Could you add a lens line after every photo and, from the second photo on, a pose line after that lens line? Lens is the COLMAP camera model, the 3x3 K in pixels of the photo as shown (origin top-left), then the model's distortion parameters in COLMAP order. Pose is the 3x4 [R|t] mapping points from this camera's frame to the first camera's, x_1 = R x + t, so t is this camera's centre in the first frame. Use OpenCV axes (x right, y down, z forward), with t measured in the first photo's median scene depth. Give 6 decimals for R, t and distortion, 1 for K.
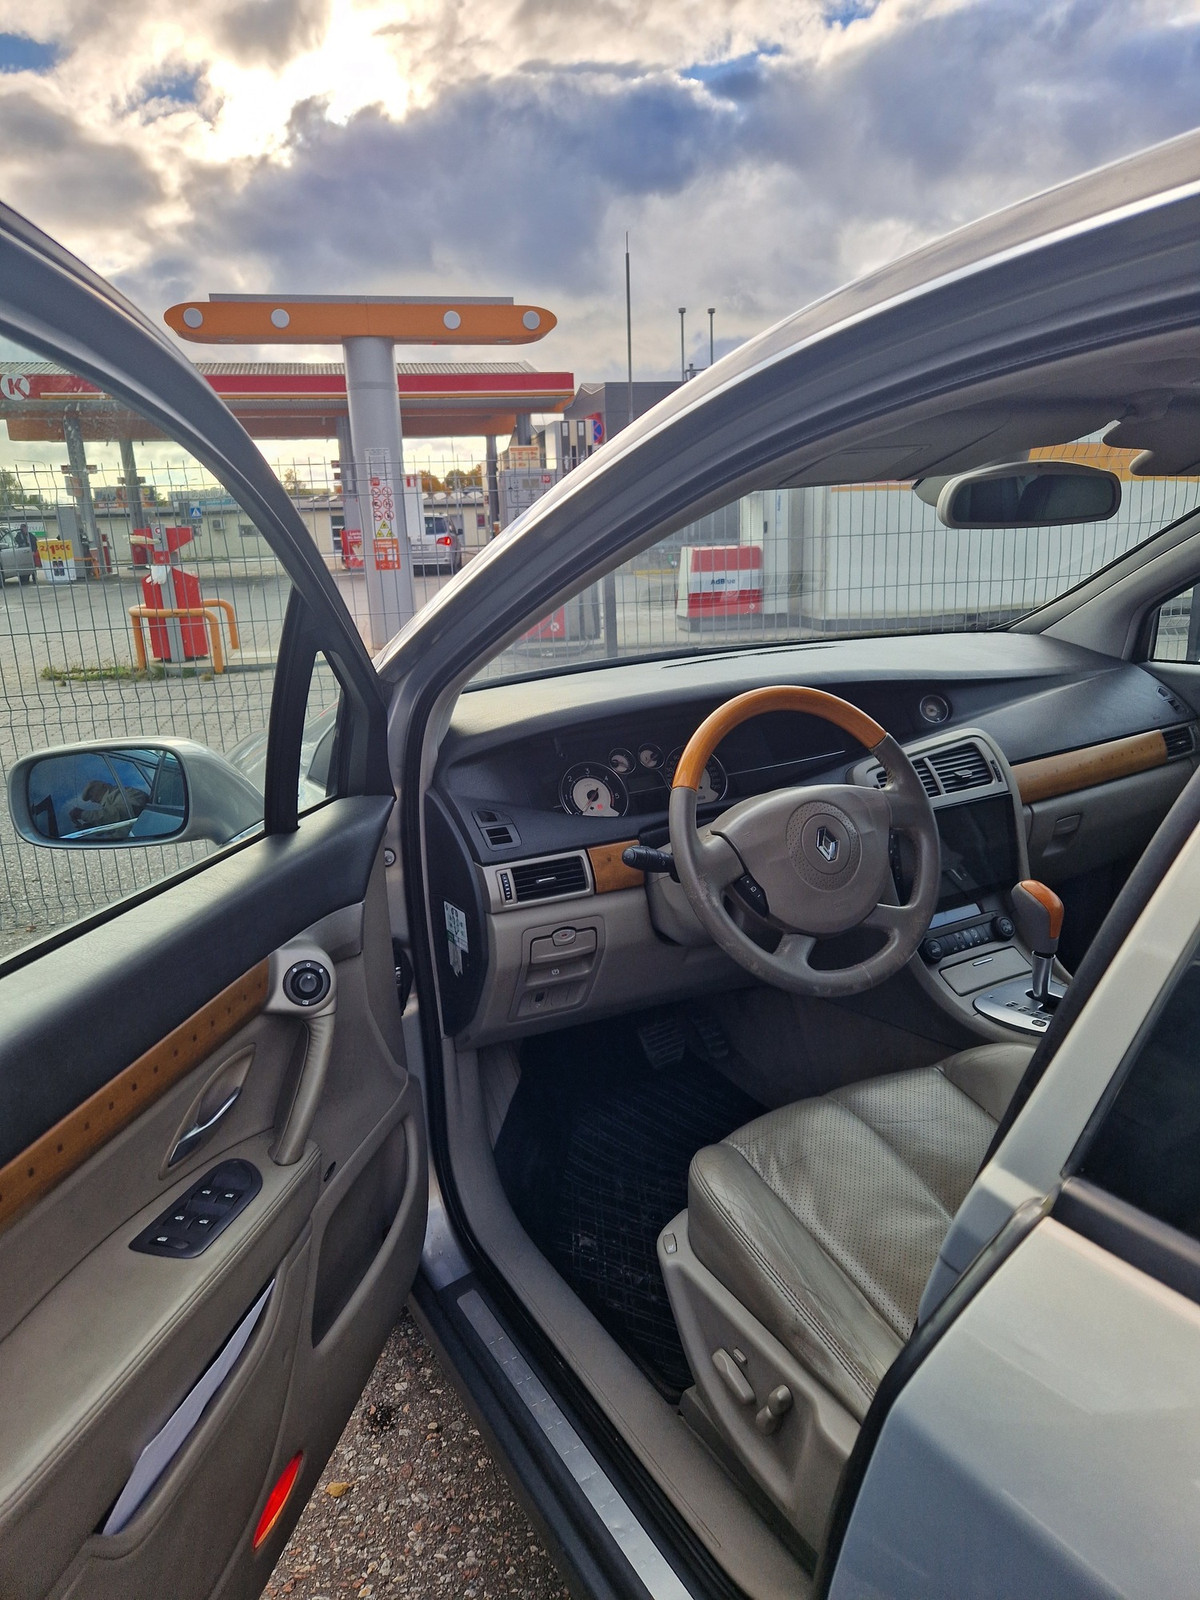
lens RADIAL K [[1077.0, 0, 569.5], [0, 1077.0, 798.8], [0, 0, 1]] dist [0.069917, -0.068137]
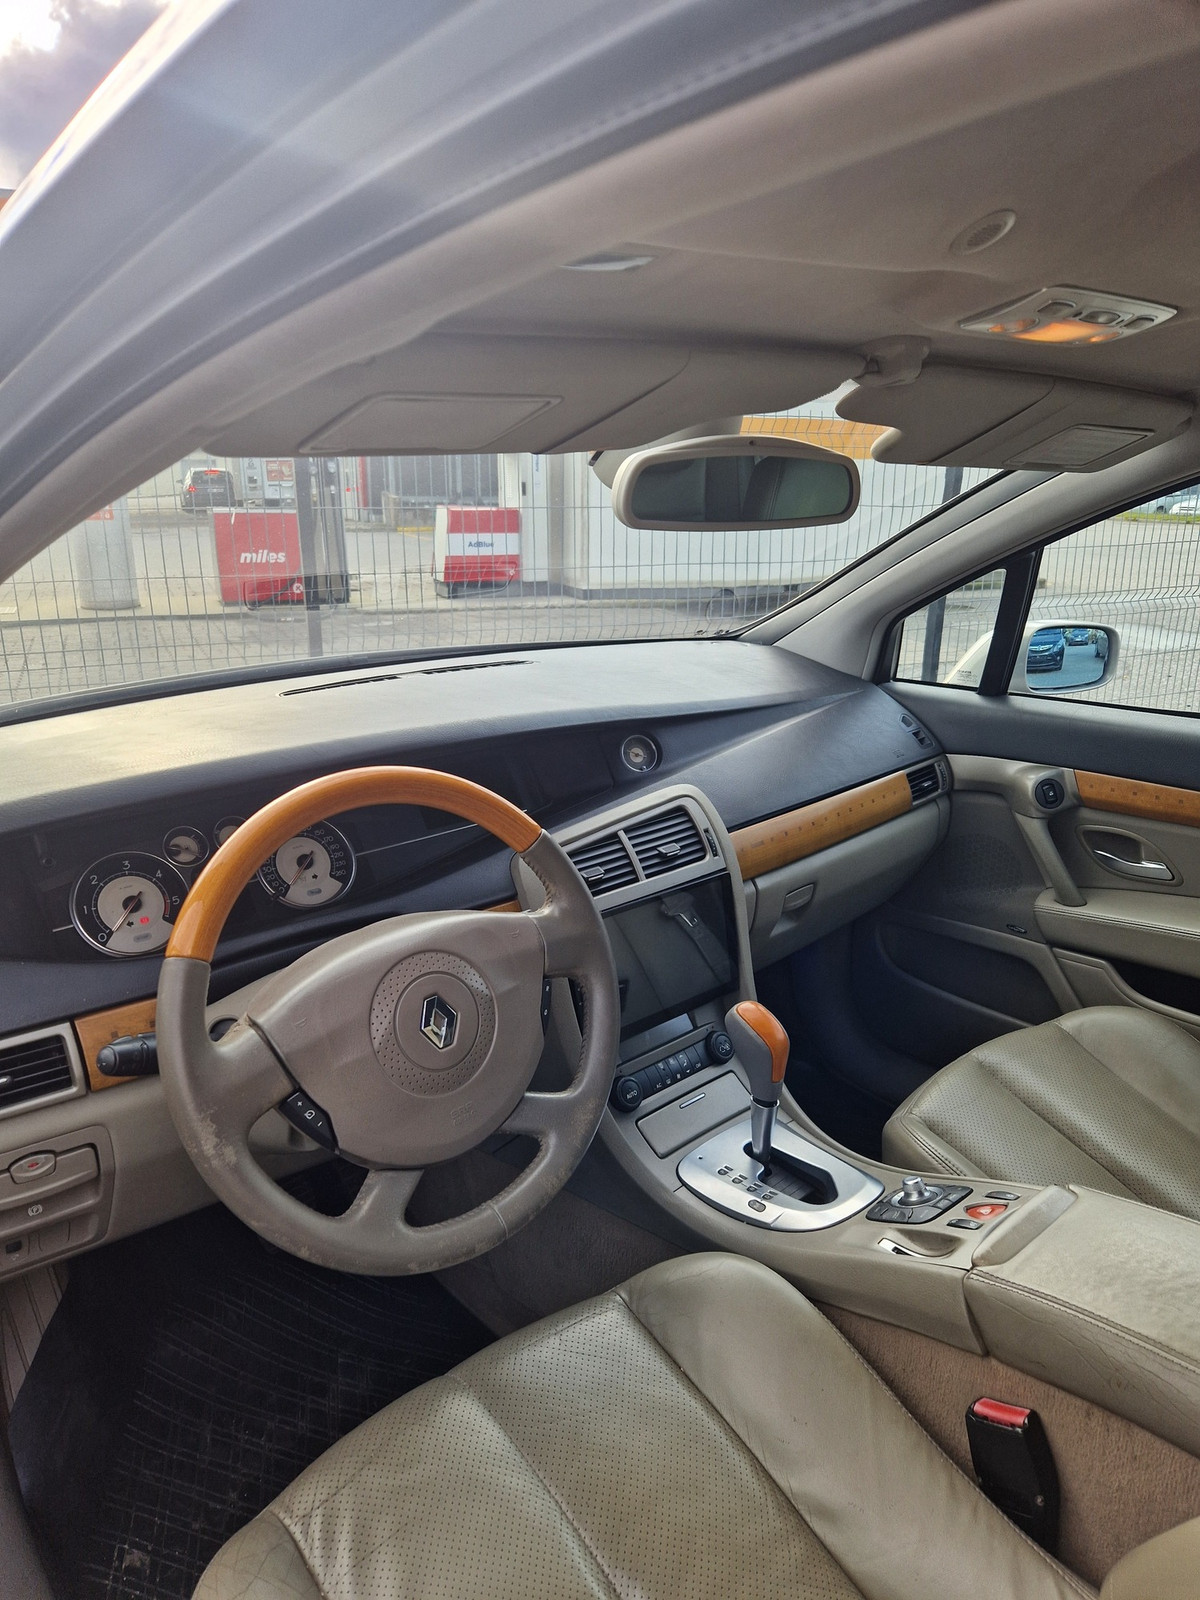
lens RADIAL K [[1077.0, 0, 569.5], [0, 1077.0, 798.8], [0, 0, 1]] dist [0.069917, -0.068137]
pose [[0.979667, -0.014895, 0.200079, 0.147353], [0.007154, 0.999200, 0.039357, -0.089258], [-0.200505, -0.037126, 0.978989, 0.285129]]
